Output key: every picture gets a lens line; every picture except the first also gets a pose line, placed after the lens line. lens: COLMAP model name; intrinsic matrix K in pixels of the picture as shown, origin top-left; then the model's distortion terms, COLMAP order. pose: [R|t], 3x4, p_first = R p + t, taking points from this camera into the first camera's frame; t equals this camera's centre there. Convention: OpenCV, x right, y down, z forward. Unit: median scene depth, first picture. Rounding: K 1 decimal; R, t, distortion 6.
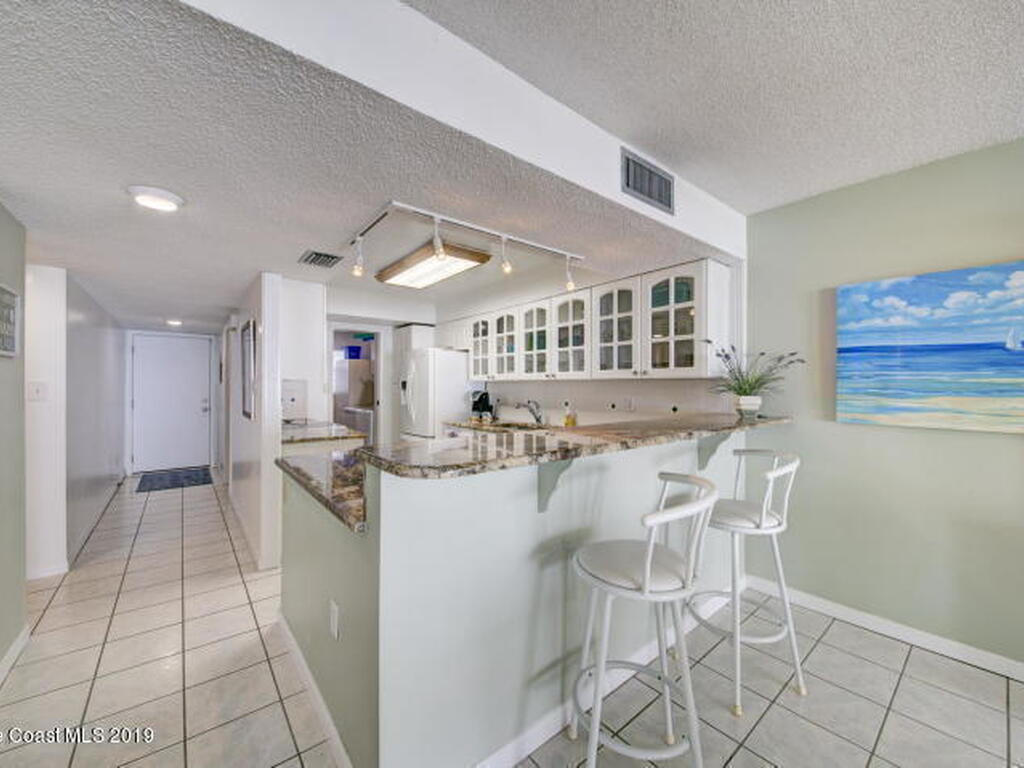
lens RADIAL K [[399.6, 0, 507.9], [0, 399.6, 379.6], [0, 0, 1]] dist [0.006347, -0.007234]
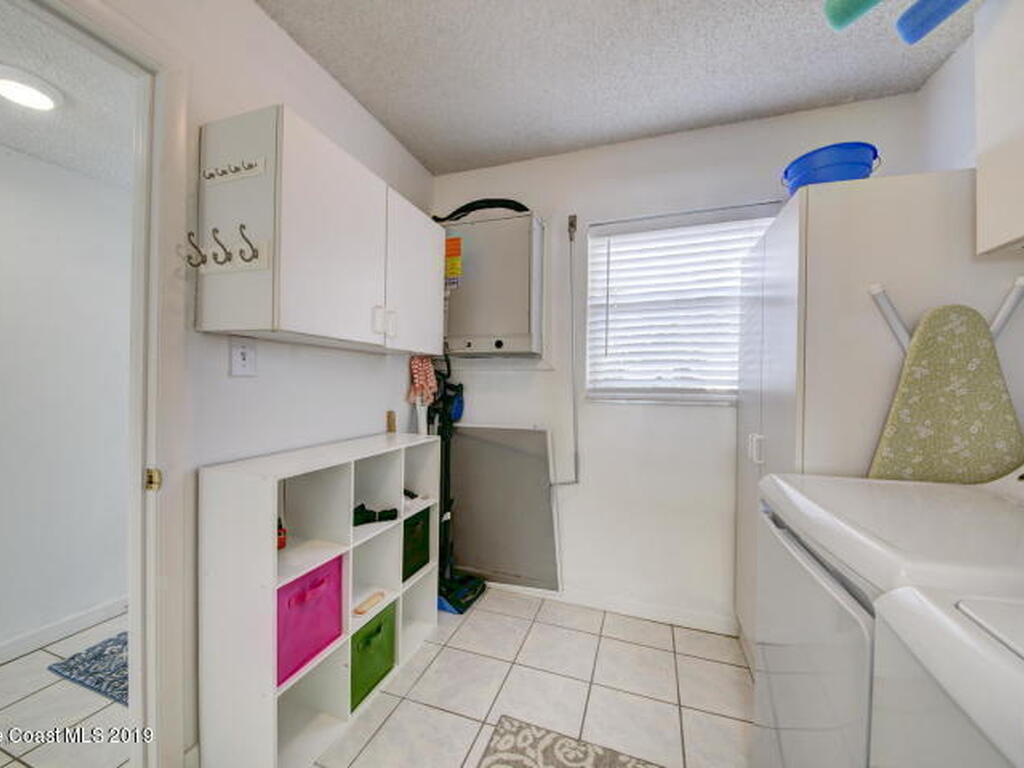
lens RADIAL K [[399.6, 0, 502.6], [0, 399.6, 383.2], [0, 0, 1]] dist [0.006347, -0.007234]
pose [[0.517106, 0.002627, -0.855917, -0.626457], [-0.000758, 0.999996, 0.002611, 0.059953], [0.855921, -0.000701, 0.517106, 1.596177]]
